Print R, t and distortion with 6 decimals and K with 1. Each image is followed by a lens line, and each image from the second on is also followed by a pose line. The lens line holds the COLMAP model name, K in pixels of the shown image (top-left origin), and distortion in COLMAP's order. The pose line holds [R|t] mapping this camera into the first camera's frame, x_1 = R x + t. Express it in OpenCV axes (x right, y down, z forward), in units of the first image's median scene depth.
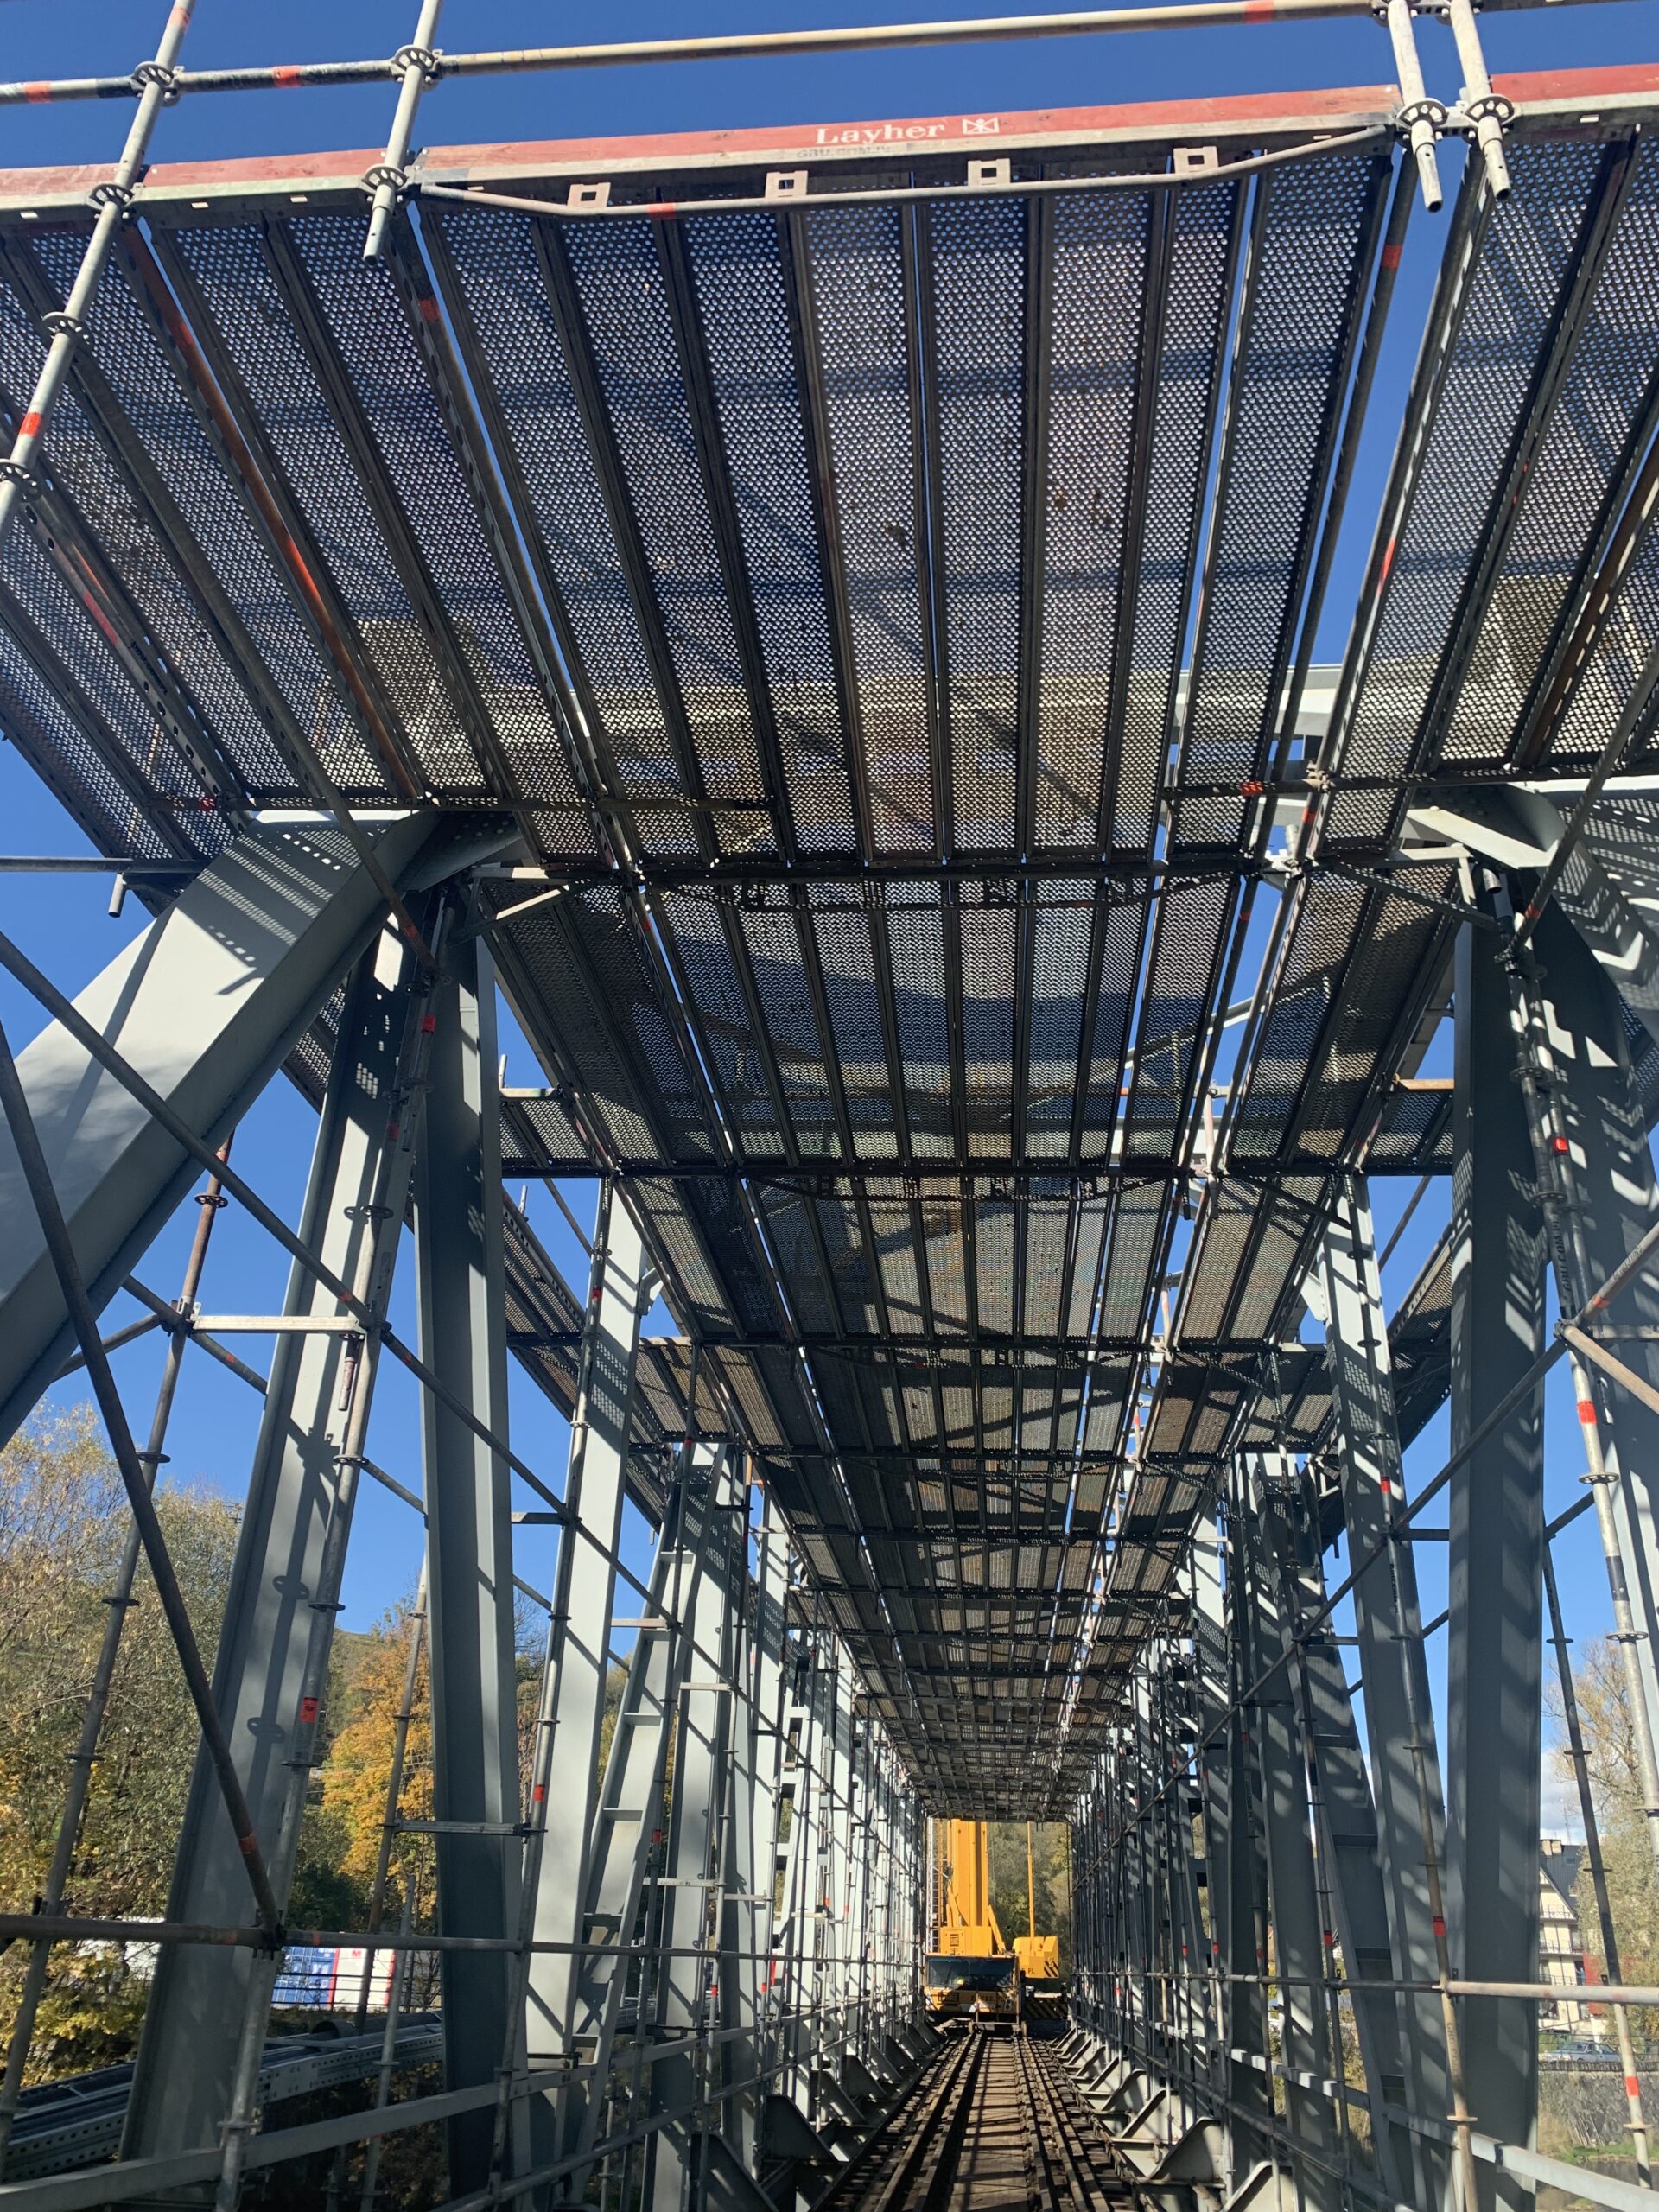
lens RADIAL K [[1680.1, 0, 803.6], [0, 1680.1, 1060.3], [0, 0, 1]] dist [0.056379, -0.076185]
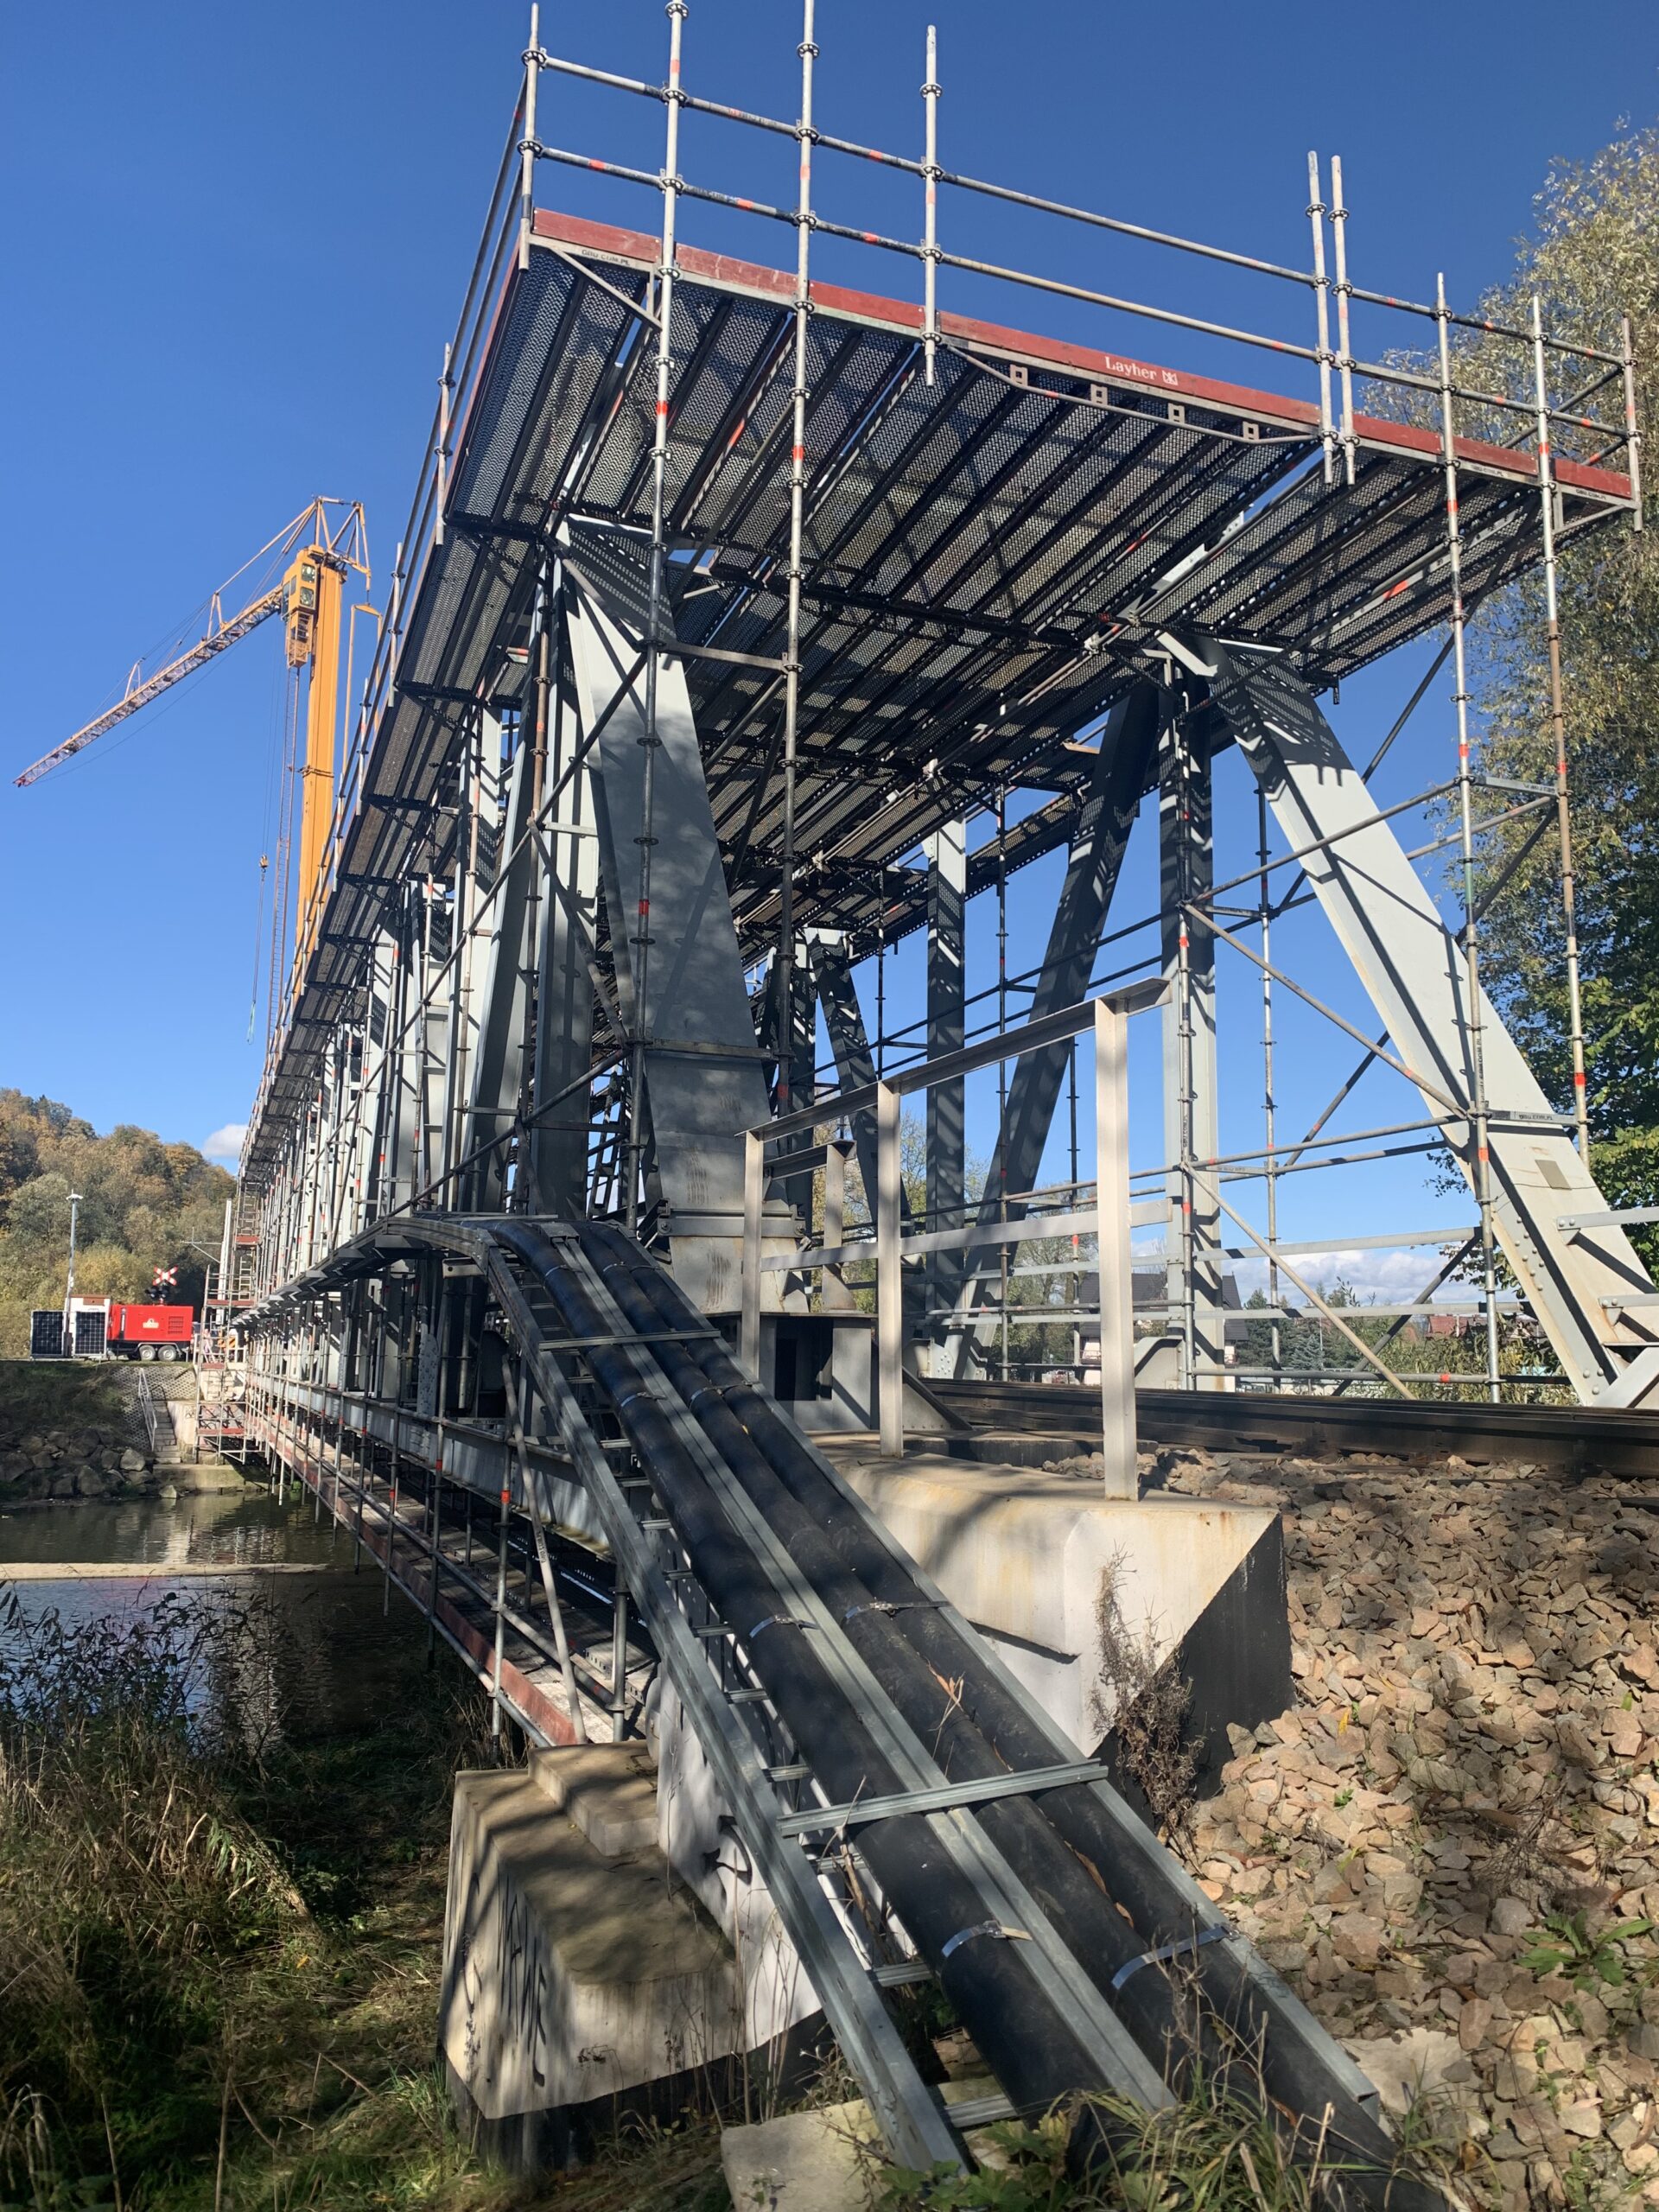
lens RADIAL K [[1690.7, 0, 804.3], [0, 1690.7, 1051.2], [0, 0, 1]] dist [0.013951, 0.000453]
pose [[0.900213, 0.050094, 0.432559, -0.789389], [-0.183073, 0.944844, 0.271578, -0.140996], [-0.395096, -0.323668, 0.859732, -0.643875]]
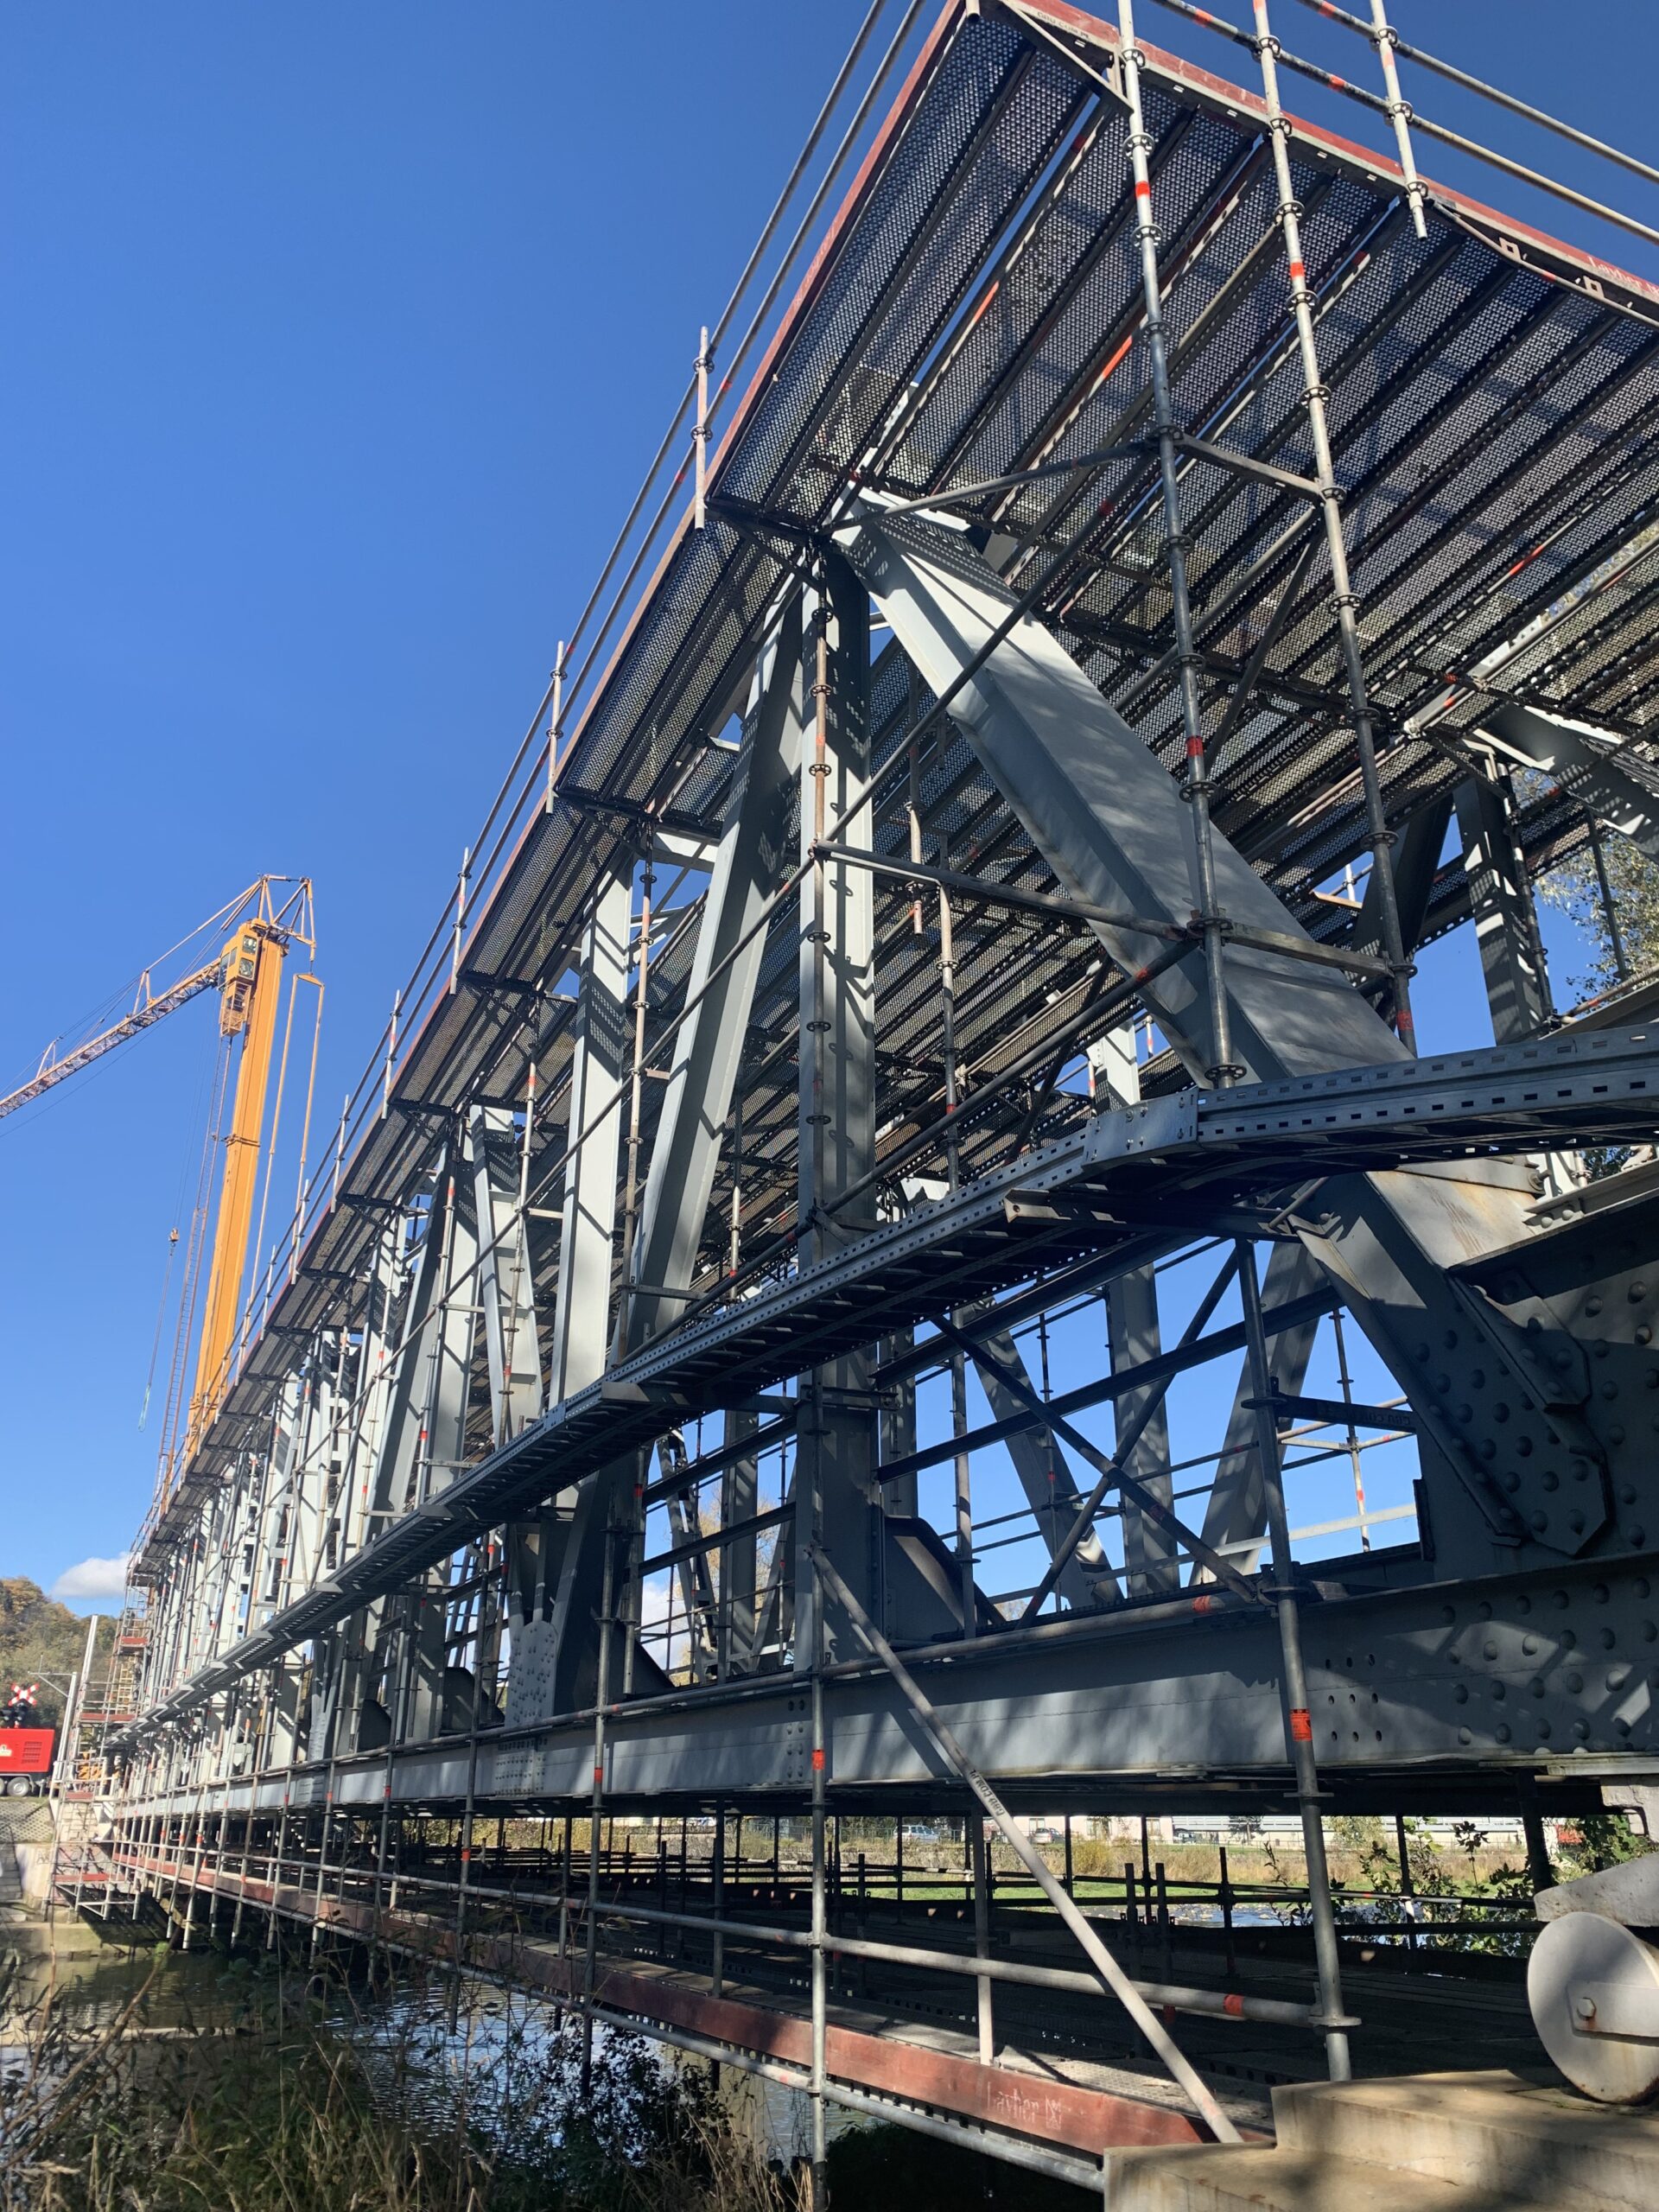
lens RADIAL K [[1680.1, 0, 803.6], [0, 1680.1, 1060.3], [0, 0, 1]] dist [0.056379, -0.076185]
pose [[0.870804, 0.166769, 0.462481, -0.899119], [-0.201605, 0.979107, 0.026538, 0.263901], [-0.448393, -0.116347, 0.886232, -0.207043]]
